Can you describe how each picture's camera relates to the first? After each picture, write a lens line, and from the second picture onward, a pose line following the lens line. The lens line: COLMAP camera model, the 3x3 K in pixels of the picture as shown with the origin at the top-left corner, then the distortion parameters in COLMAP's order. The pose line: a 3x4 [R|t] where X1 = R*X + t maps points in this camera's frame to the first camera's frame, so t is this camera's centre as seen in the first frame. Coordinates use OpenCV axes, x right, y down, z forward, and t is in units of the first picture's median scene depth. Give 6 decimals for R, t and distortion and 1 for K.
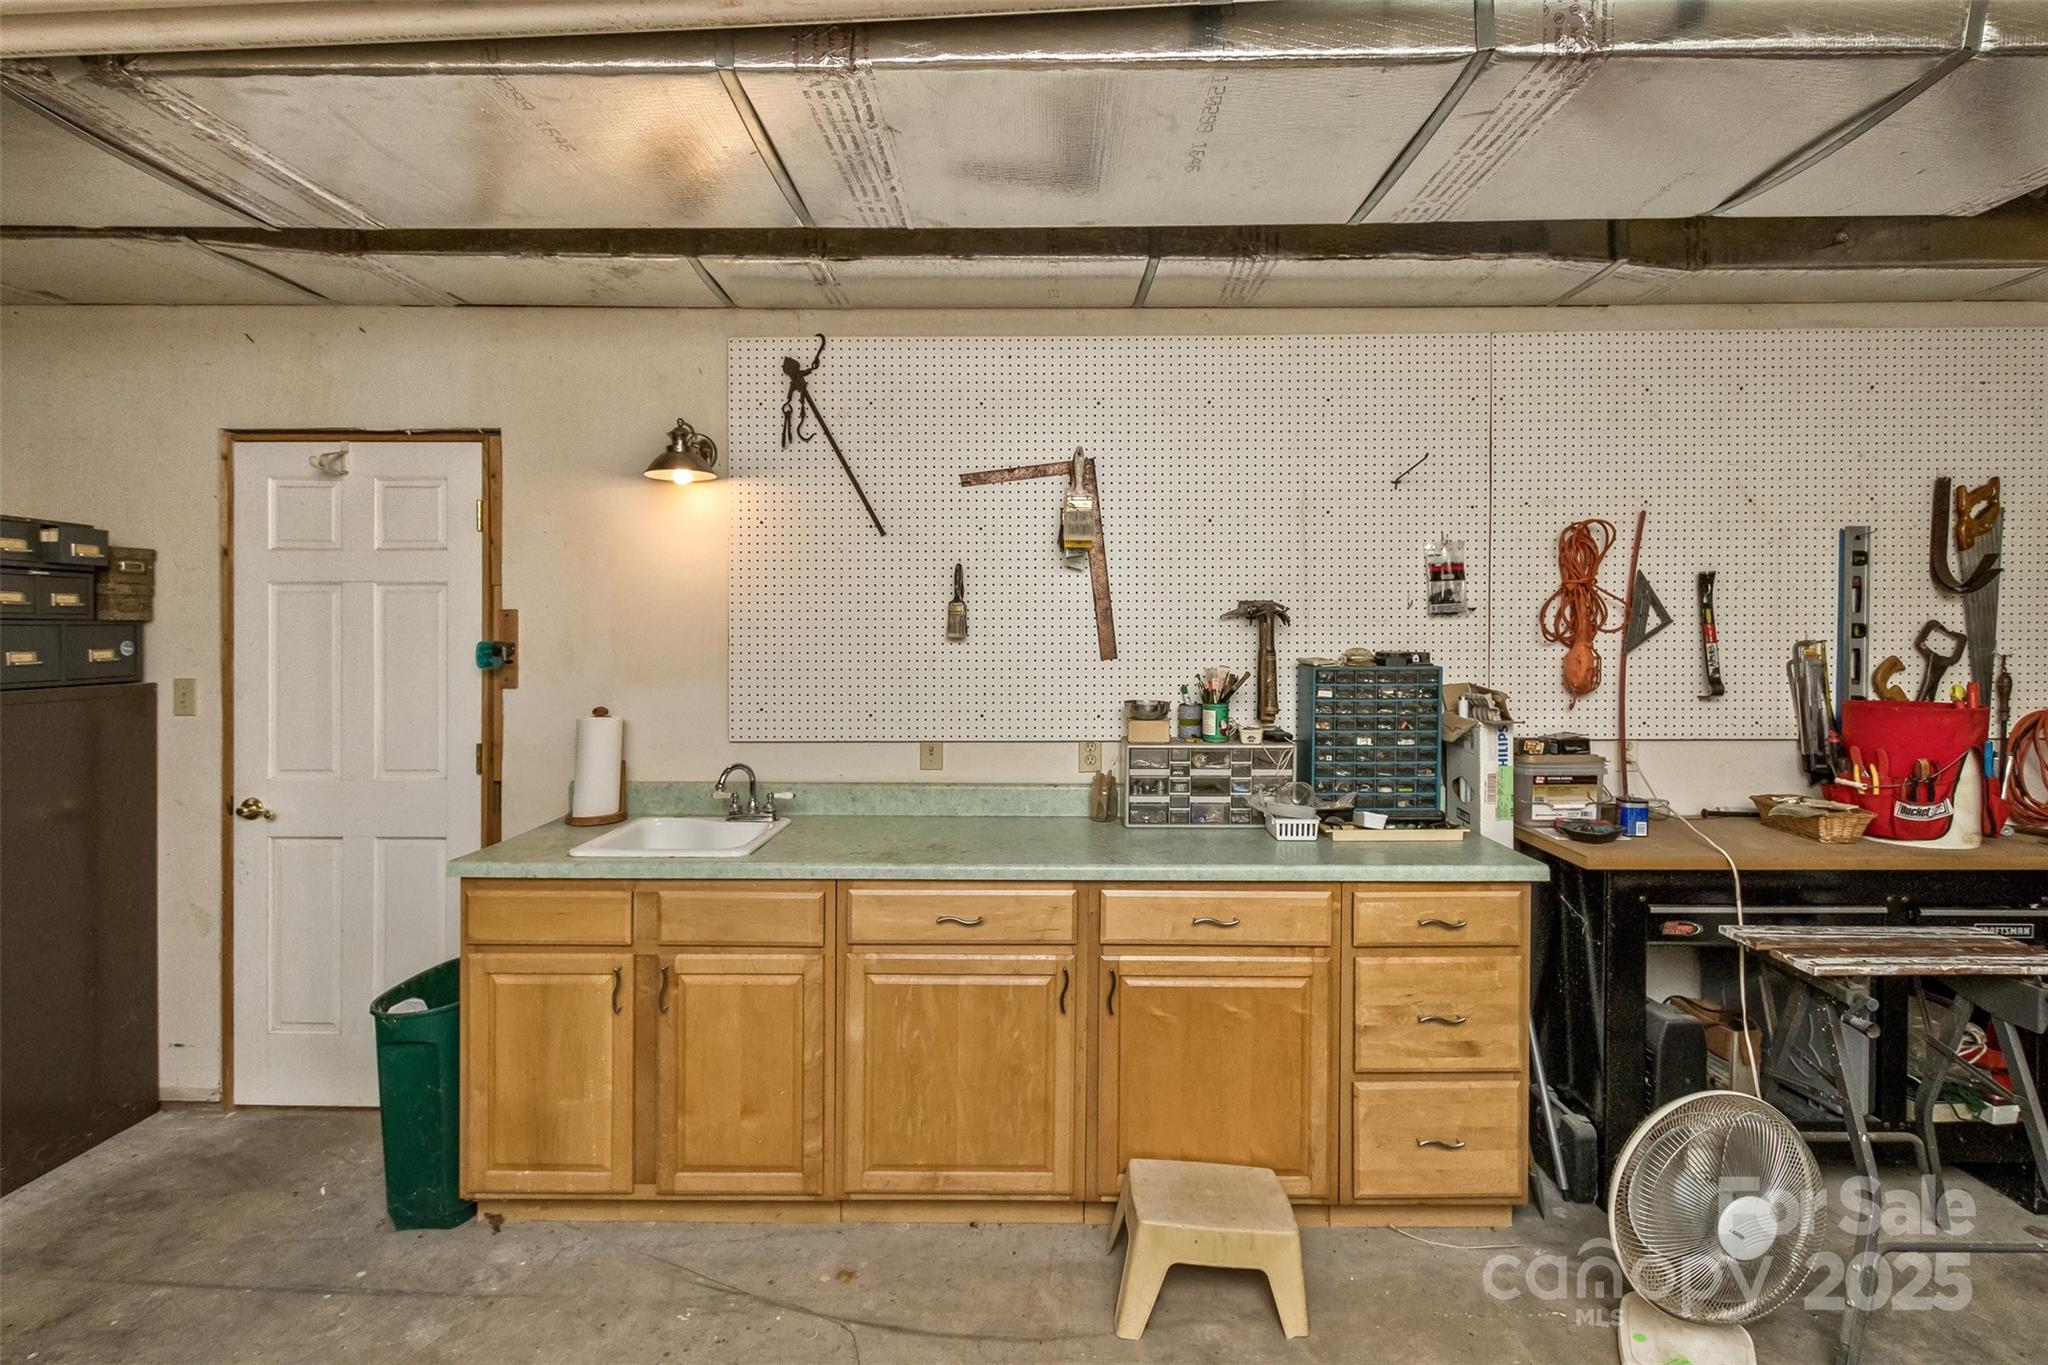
lens RADIAL K [[986.7, 0, 998.3], [0, 986.7, 629.0], [0, 0, 1]] dist [-0.002242, 0.000815]
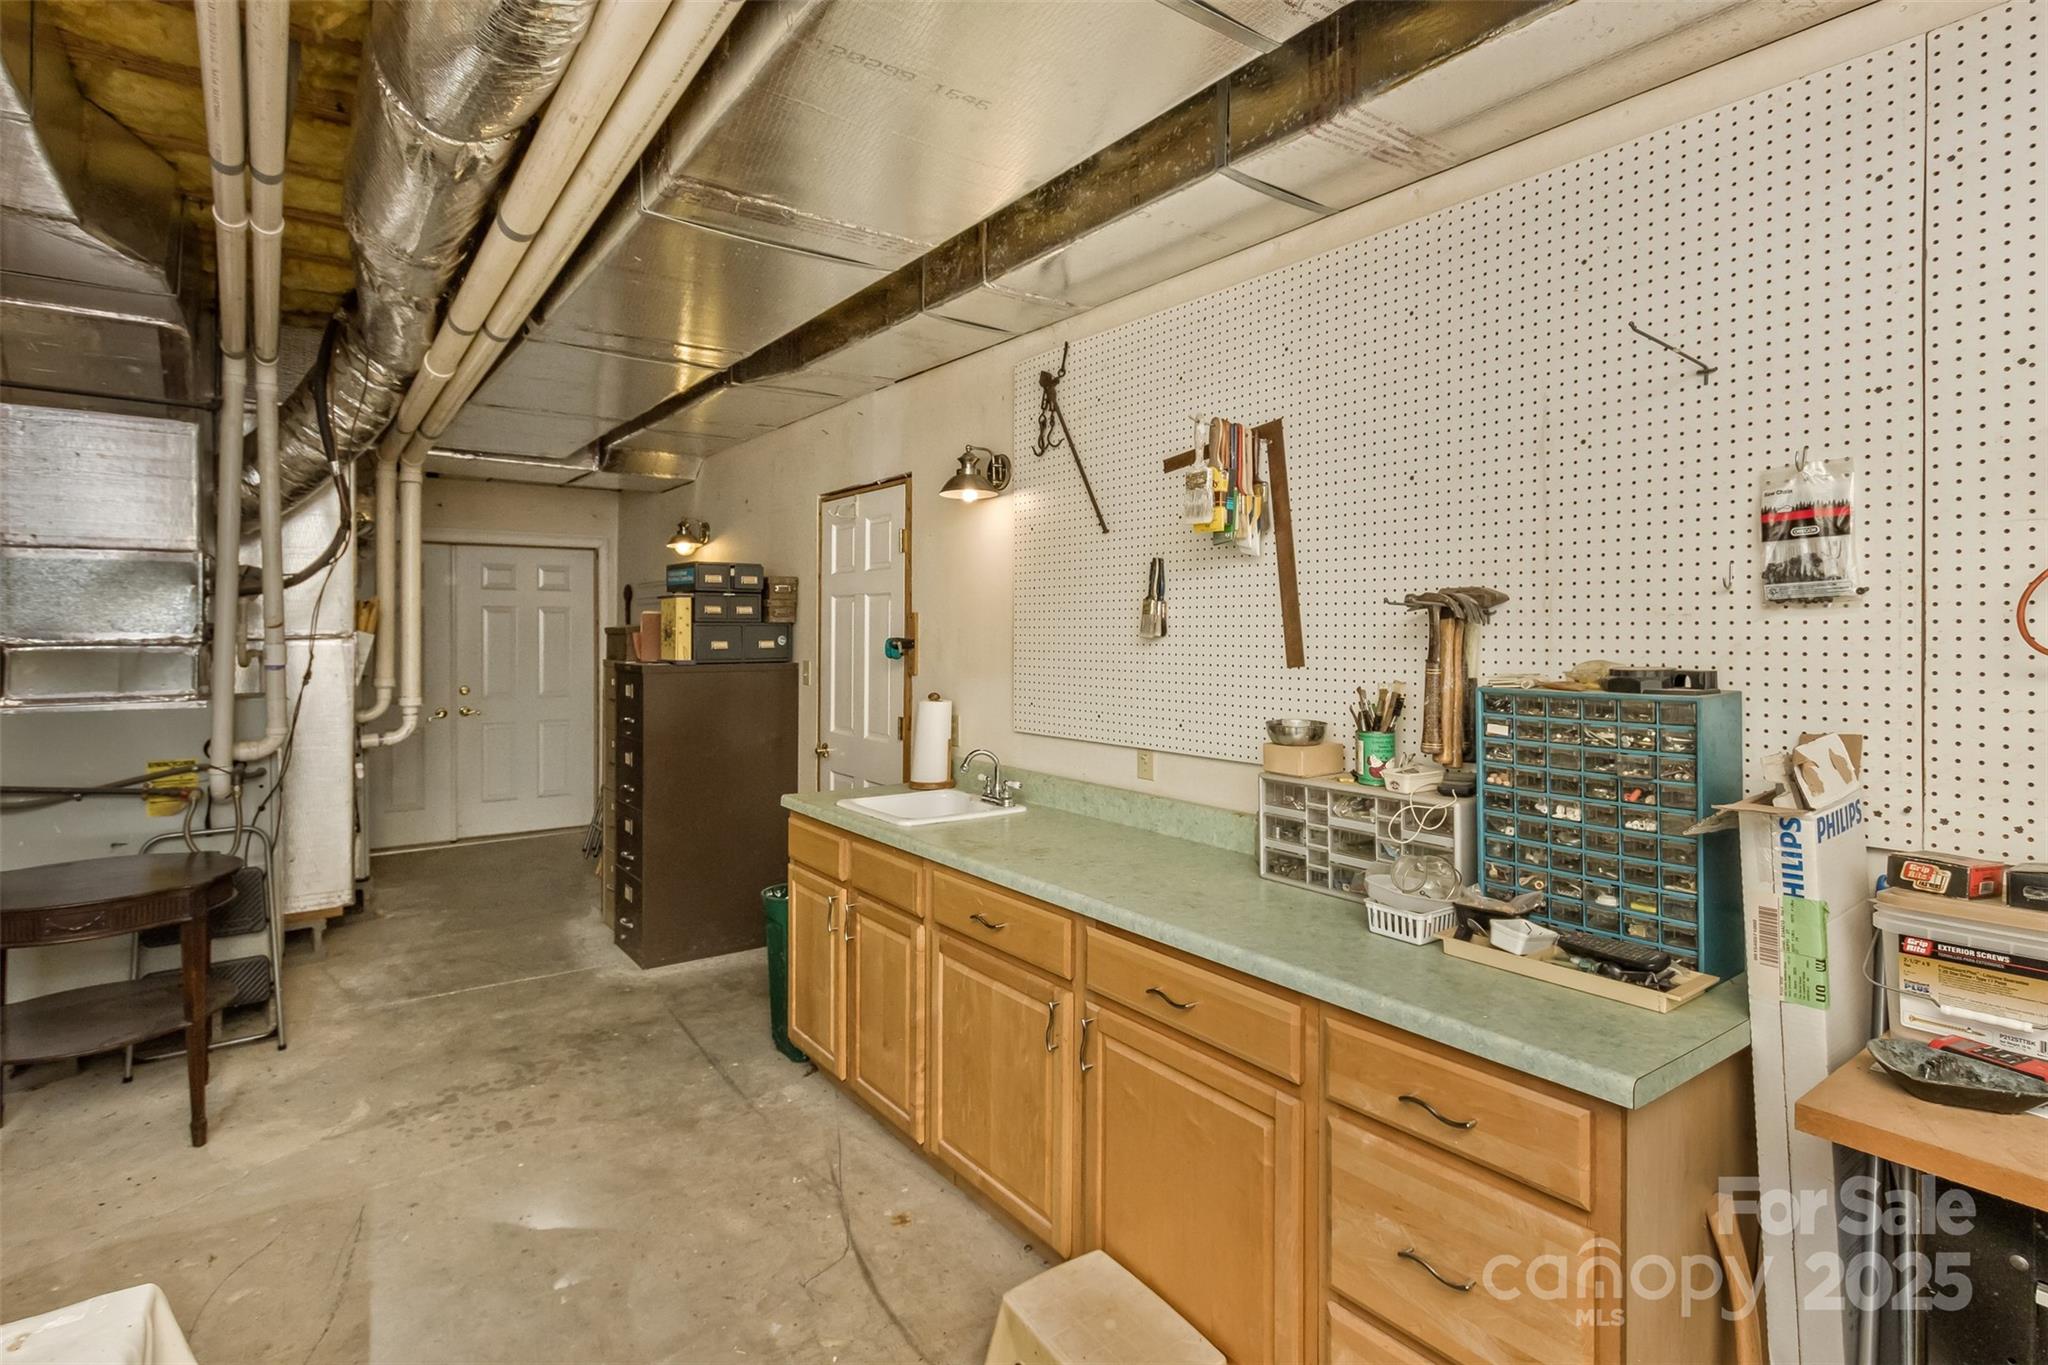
lens RADIAL K [[986.7, 0, 969.3], [0, 986.7, 623.5], [0, 0, 1]] dist [-0.002242, 0.000815]
pose [[0.596357, -0.002839, -0.802715, 0.602891], [-0.005002, 0.999961, -0.007252, 0.002778], [0.802704, 0.008340, 0.596319, 0.317888]]
